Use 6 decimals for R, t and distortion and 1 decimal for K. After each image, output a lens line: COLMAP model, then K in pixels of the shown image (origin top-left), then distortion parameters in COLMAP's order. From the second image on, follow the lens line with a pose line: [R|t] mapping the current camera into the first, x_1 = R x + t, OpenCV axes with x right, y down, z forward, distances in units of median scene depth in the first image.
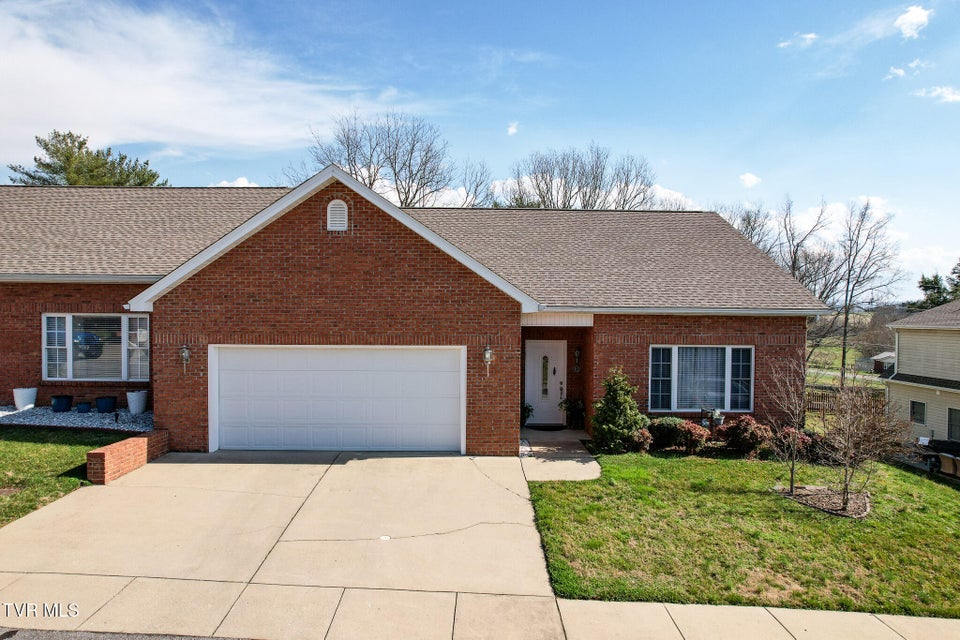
lens RADIAL K [[618.2, 0, 484.0], [0, 618.2, 324.0], [0, 0, 1]] dist [-0.077495, 0.068953]
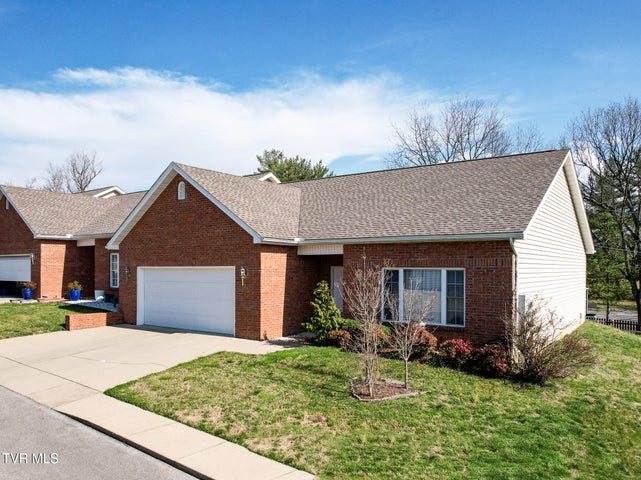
lens RADIAL K [[505.4, 0, 321.4], [0, 505.4, 258.3], [0, 0, 1]] dist [-0.073431, 0.063926]
pose [[0.800890, -0.017980, -0.598541, 0.879694], [-0.003782, 0.999377, -0.035081, 0.057499], [0.598799, 0.030360, 0.800324, 0.112001]]
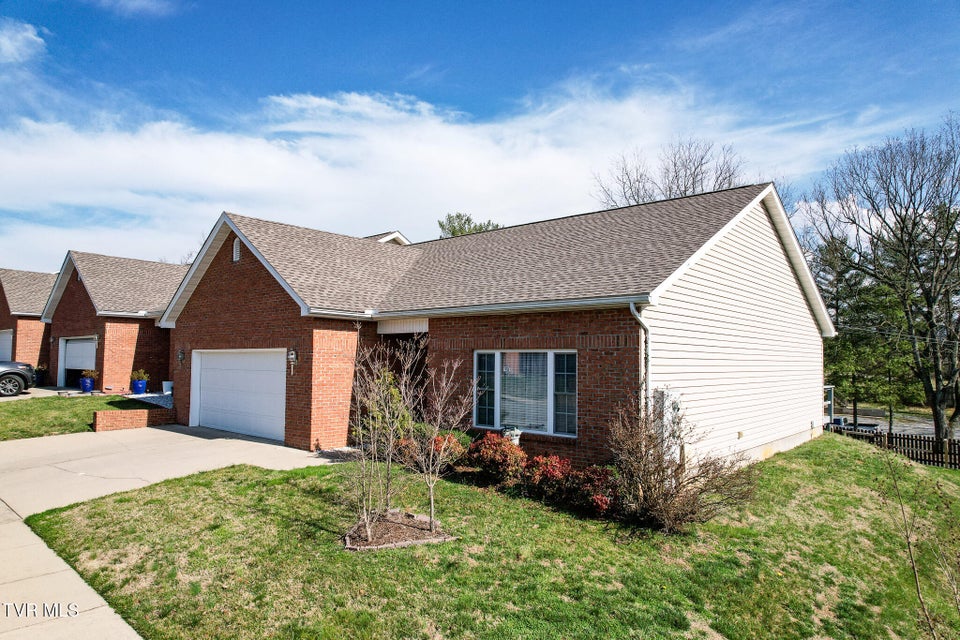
lens RADIAL K [[618.2, 0, 484.0], [0, 618.2, 324.0], [0, 0, 1]] dist [-0.077495, 0.068953]
pose [[0.734352, -0.043695, -0.677361, 0.982347], [-0.012856, 0.996851, -0.078242, 0.072816], [0.678648, 0.066165, 0.731478, 0.403714]]
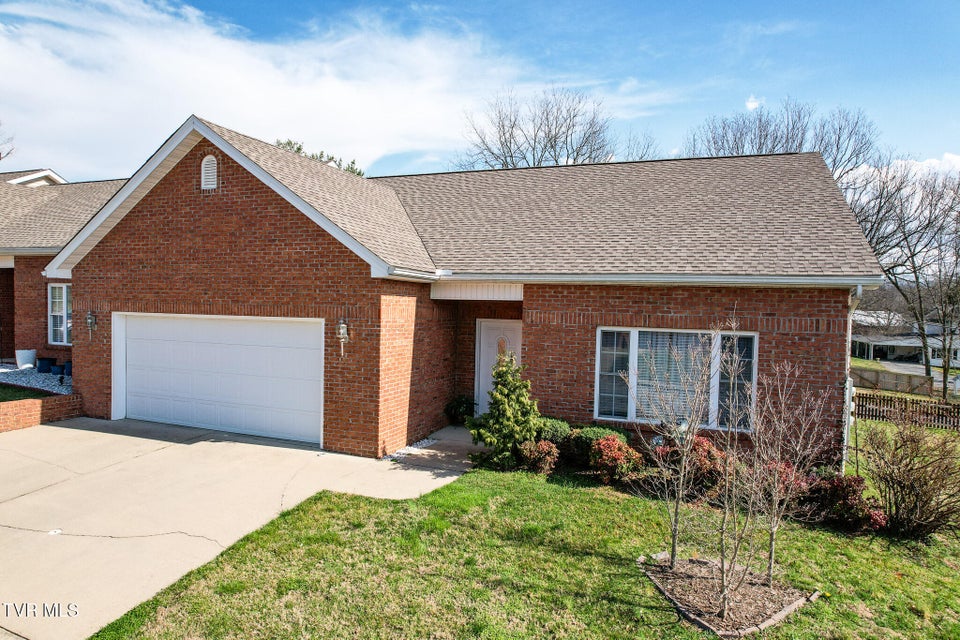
lens RADIAL K [[614.5, 0, 480.0], [0, 614.5, 320.0], [0, 0, 1]] dist [-0.091506, 0.086764]
pose [[0.923364, 0.022513, -0.383266, 0.466163], [-0.021104, 0.999746, 0.007881, 0.025941], [0.383346, 0.000811, 0.923605, 0.313321]]
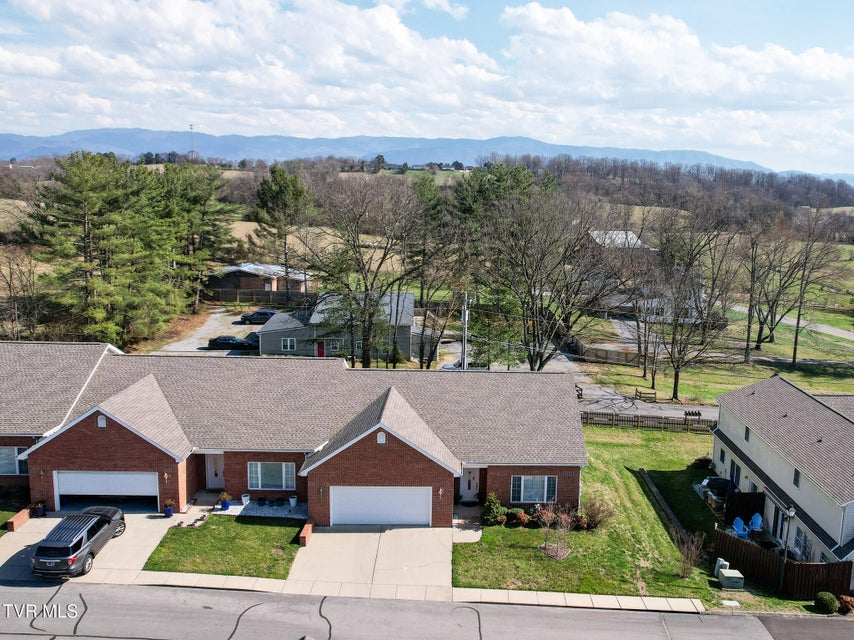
lens RADIAL K [[769.4, 0, 504.9], [0, 769.4, 319.6], [0, 0, 1]] dist [-0.067635, 0.000186]
pose [[0.998815, 0.016309, 0.045845, 0.112980], [-0.023167, 0.987911, 0.153279, -1.111150], [-0.042791, -0.154160, 0.987119, -1.983231]]
